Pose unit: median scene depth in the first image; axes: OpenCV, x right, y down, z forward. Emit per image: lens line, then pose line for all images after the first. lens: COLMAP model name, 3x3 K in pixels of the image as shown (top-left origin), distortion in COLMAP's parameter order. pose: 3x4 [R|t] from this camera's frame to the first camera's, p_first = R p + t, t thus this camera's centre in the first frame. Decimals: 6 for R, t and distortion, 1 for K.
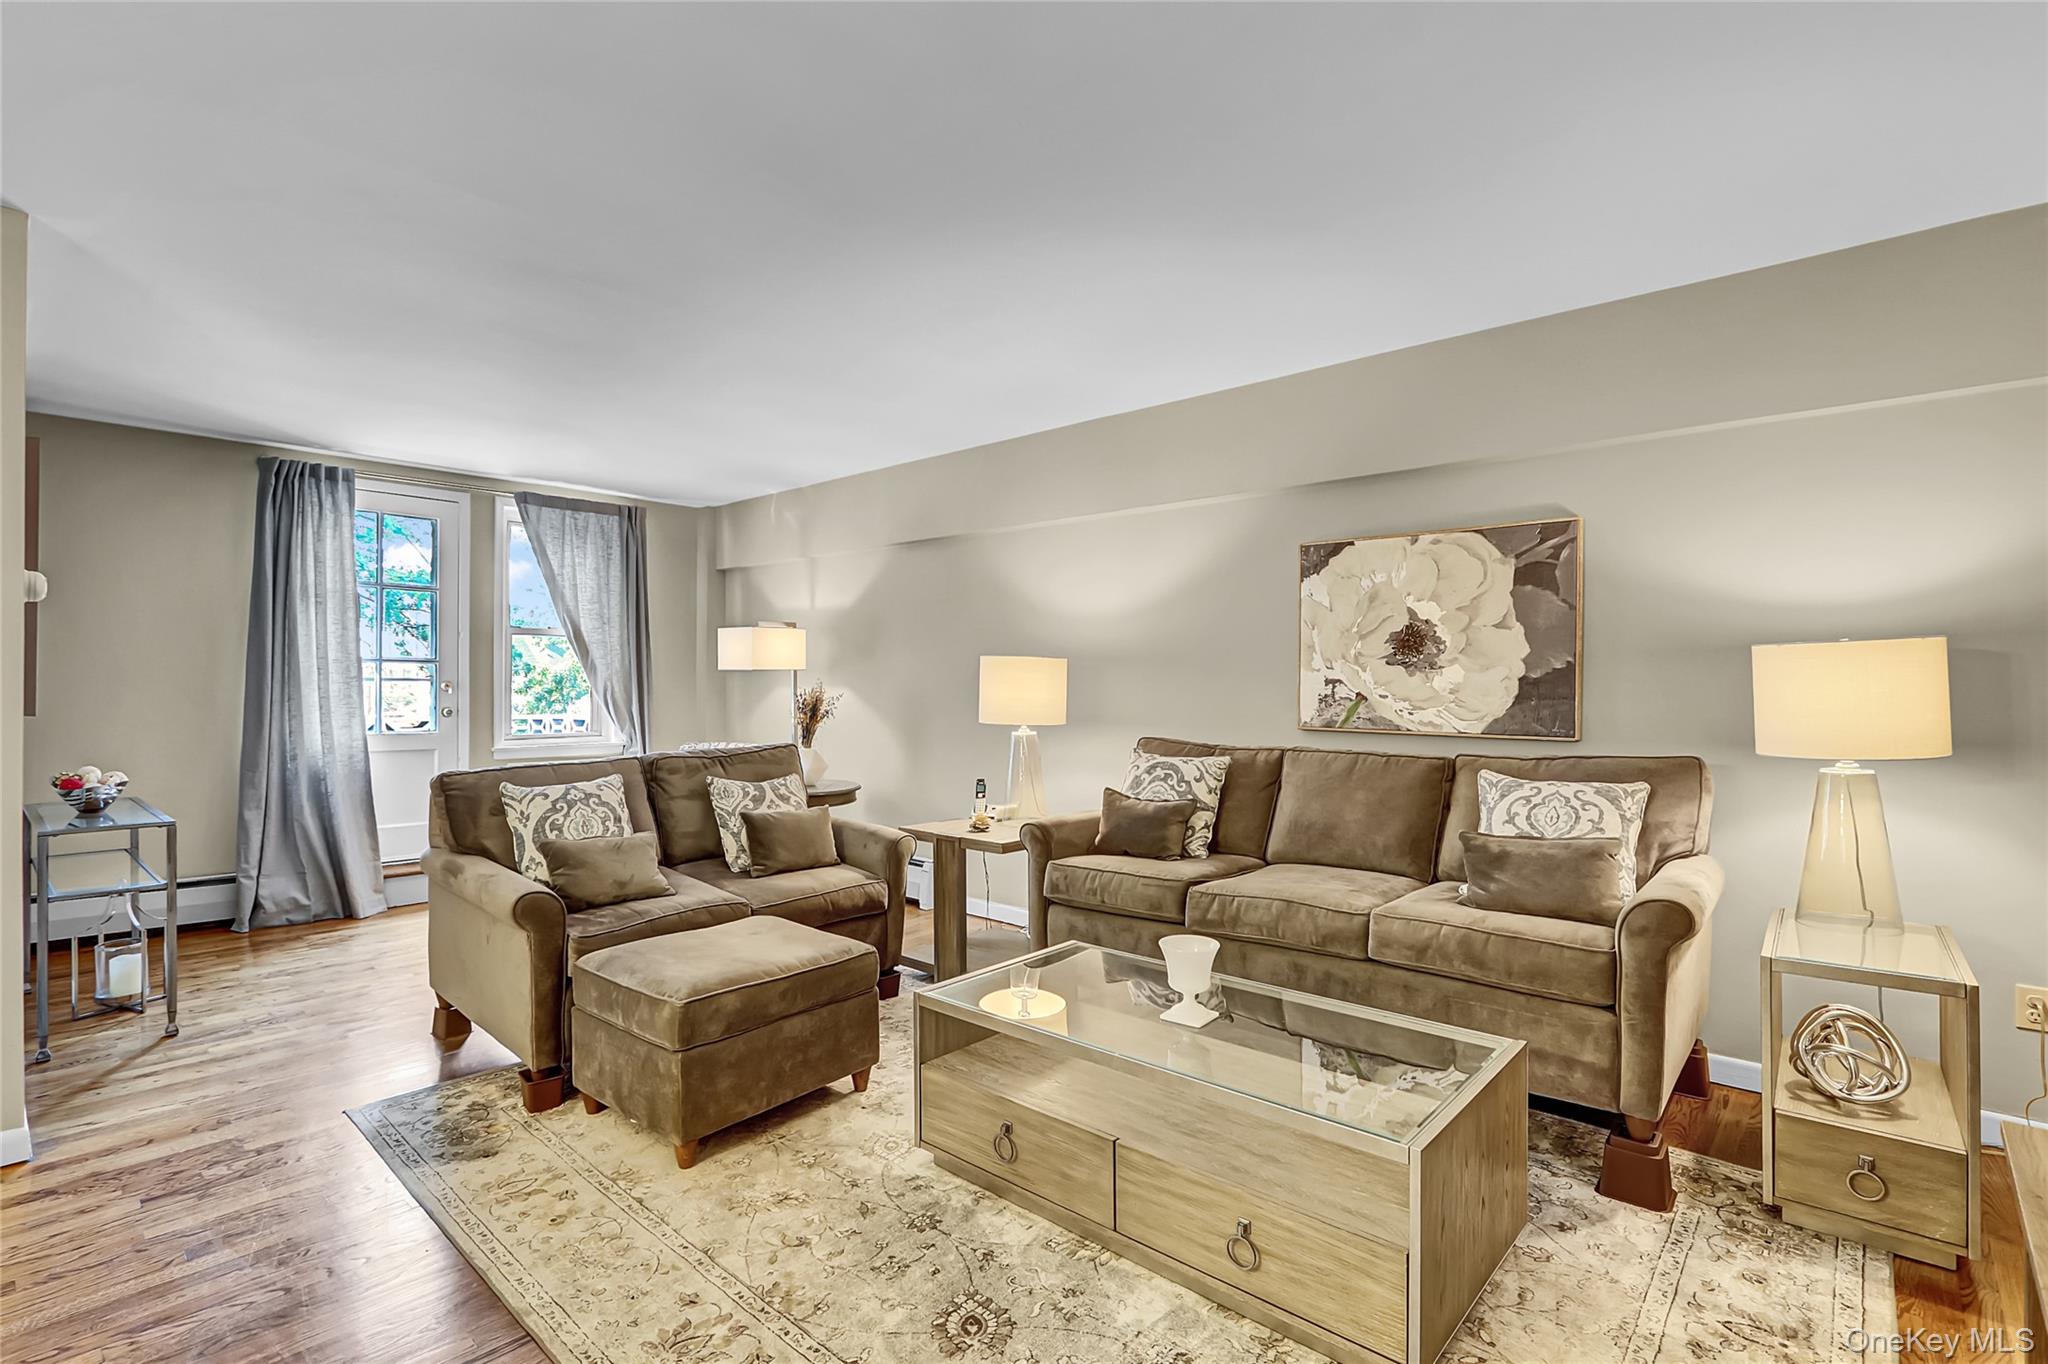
lens RADIAL K [[966.7, 0, 1012.0], [0, 966.7, 673.3], [0, 0, 1]] dist [-0.020218, 0.003450]
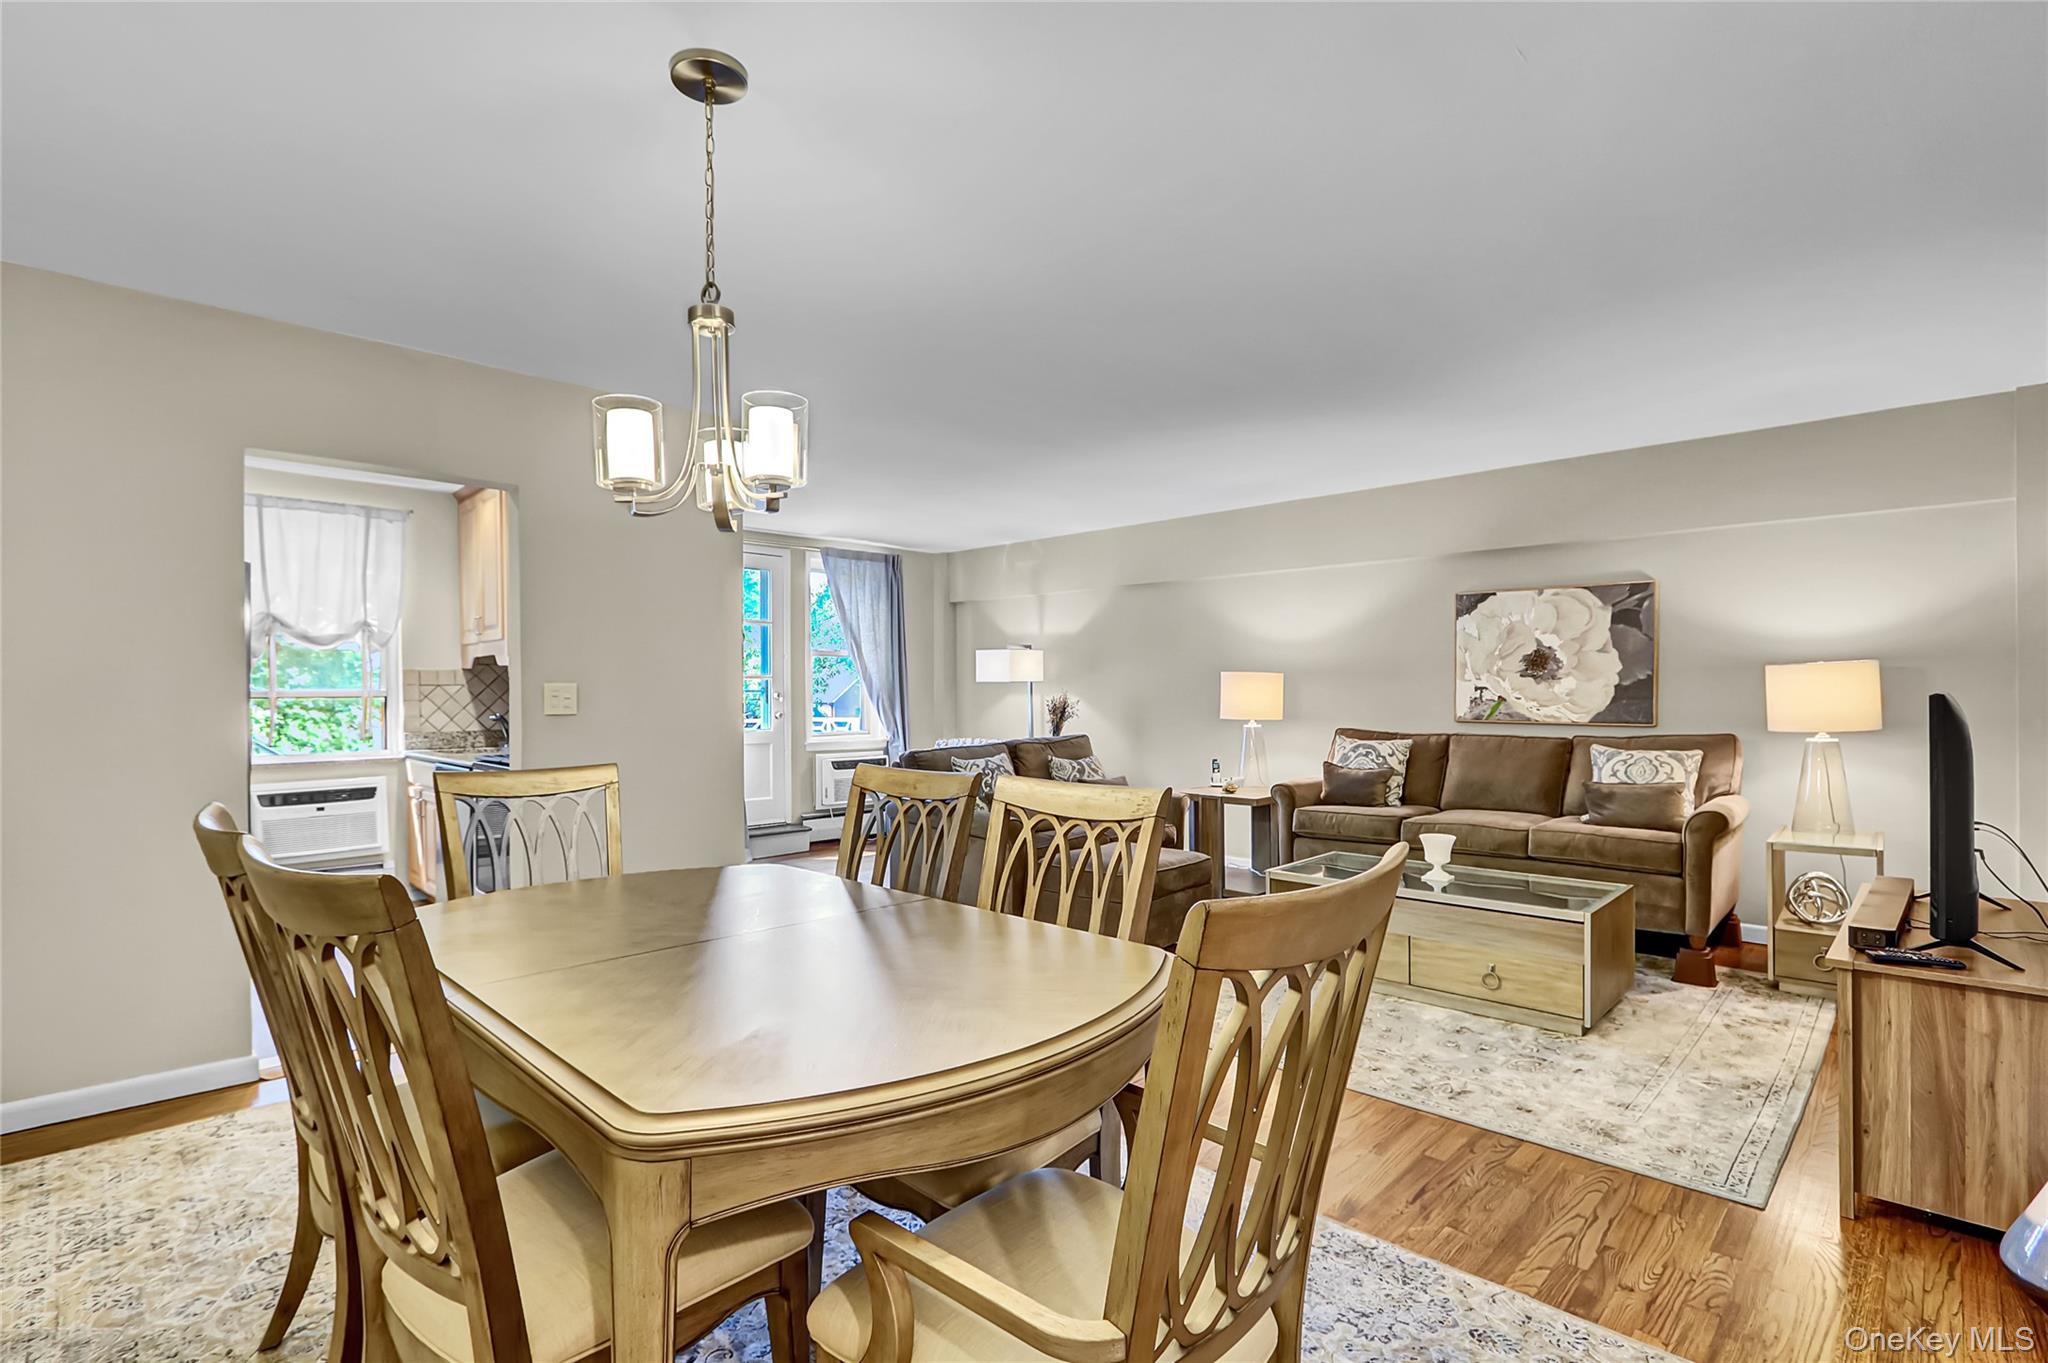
lens RADIAL K [[966.7, 0, 1007.3], [0, 966.7, 694.5], [0, 0, 1]] dist [-0.020218, 0.003450]
pose [[0.999150, -0.006313, -0.040742, -0.325155], [0.006896, 0.999876, 0.014174, -0.007684], [0.040647, -0.014443, 0.999069, -0.486845]]
